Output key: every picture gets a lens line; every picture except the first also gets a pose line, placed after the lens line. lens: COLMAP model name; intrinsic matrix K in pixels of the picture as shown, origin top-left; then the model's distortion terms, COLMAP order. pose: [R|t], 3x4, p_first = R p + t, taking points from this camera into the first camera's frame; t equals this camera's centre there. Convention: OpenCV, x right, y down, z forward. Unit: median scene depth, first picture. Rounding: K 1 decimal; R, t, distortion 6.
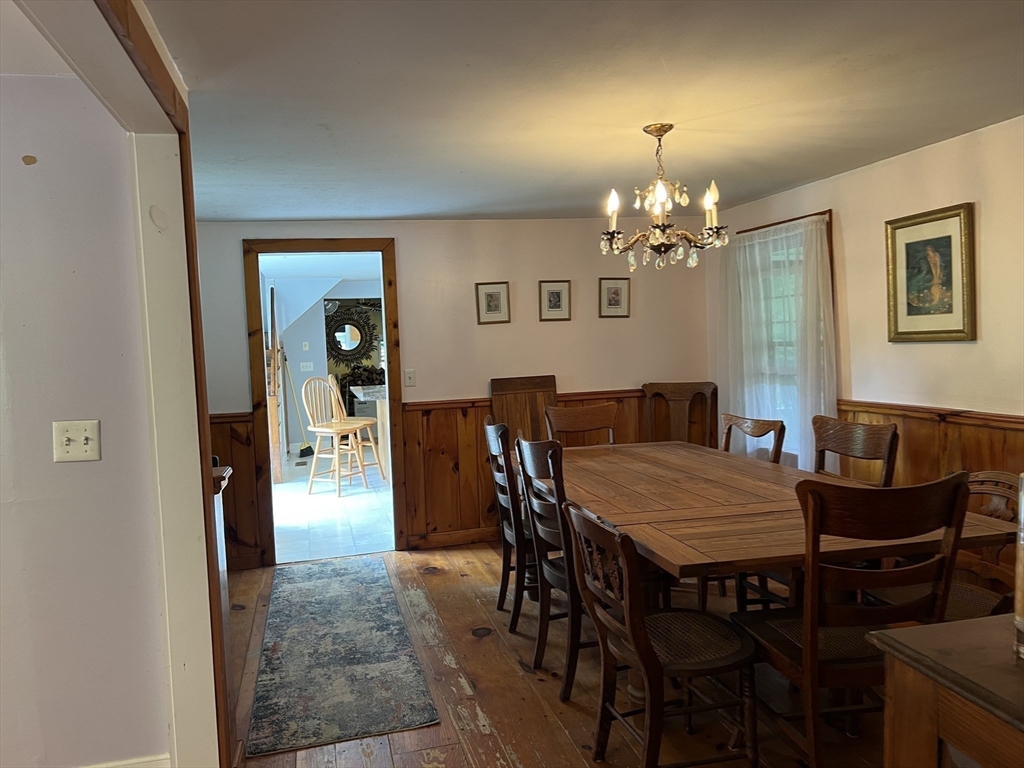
lens RADIAL K [[771.8, 0, 511.6], [0, 771.8, 381.8], [0, 0, 1]] dist [0.004295, -0.004145]
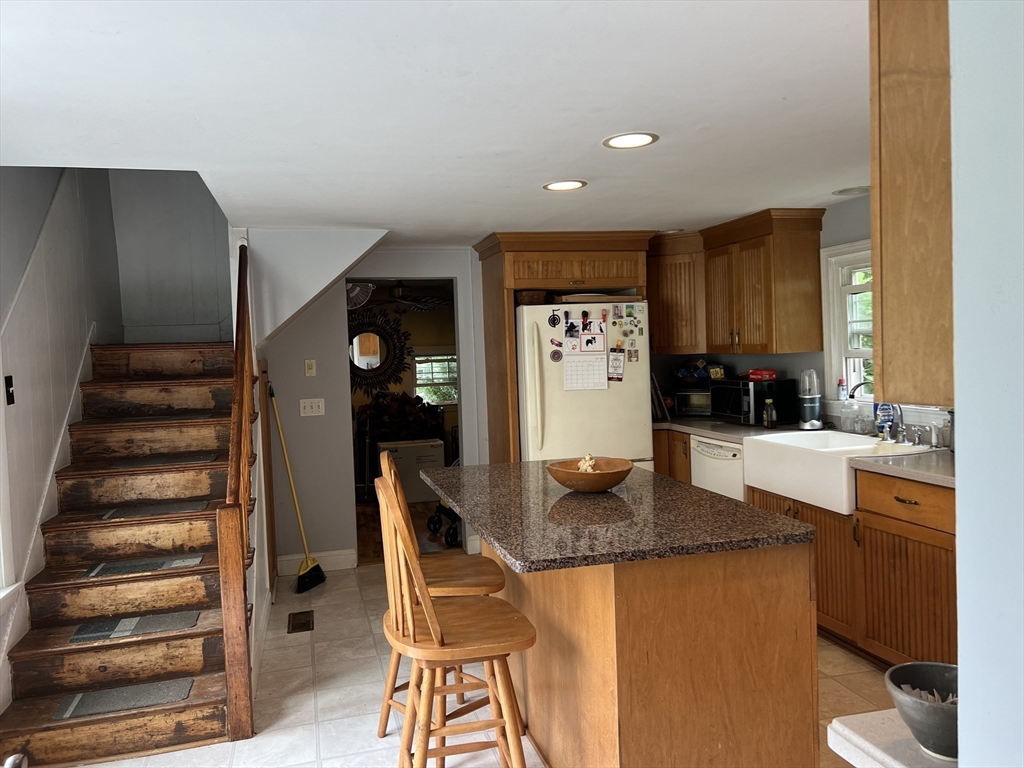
lens RADIAL K [[771.8, 0, 512.5], [0, 771.8, 381.3], [0, 0, 1]] dist [0.004295, -0.004145]
pose [[0.999951, 0.006188, 0.007666, -0.091336], [-0.006048, 0.999815, -0.018244, -0.019346], [-0.007778, 0.018197, 0.999804, 0.324950]]
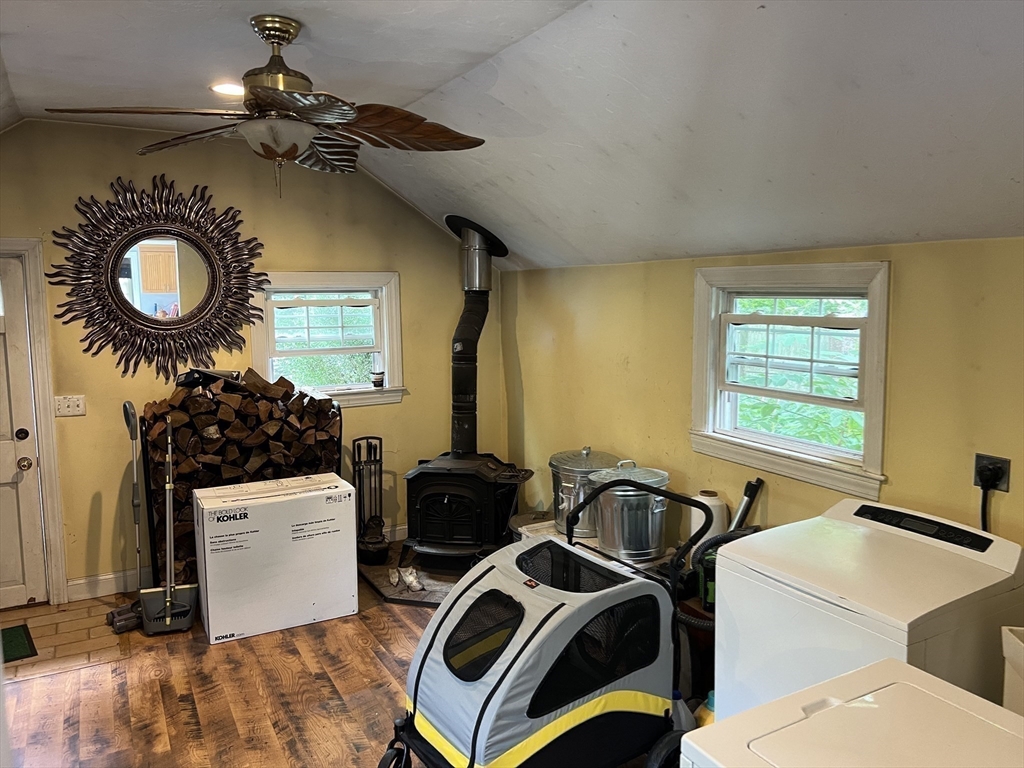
lens RADIAL K [[771.8, 0, 512.8], [0, 771.8, 381.7], [0, 0, 1]] dist [0.004295, -0.004145]
pose [[0.966065, 0.003201, 0.258279, -0.160440], [-0.016191, 0.998707, 0.048182, -0.033868], [-0.257791, -0.050728, 0.964868, 0.678666]]
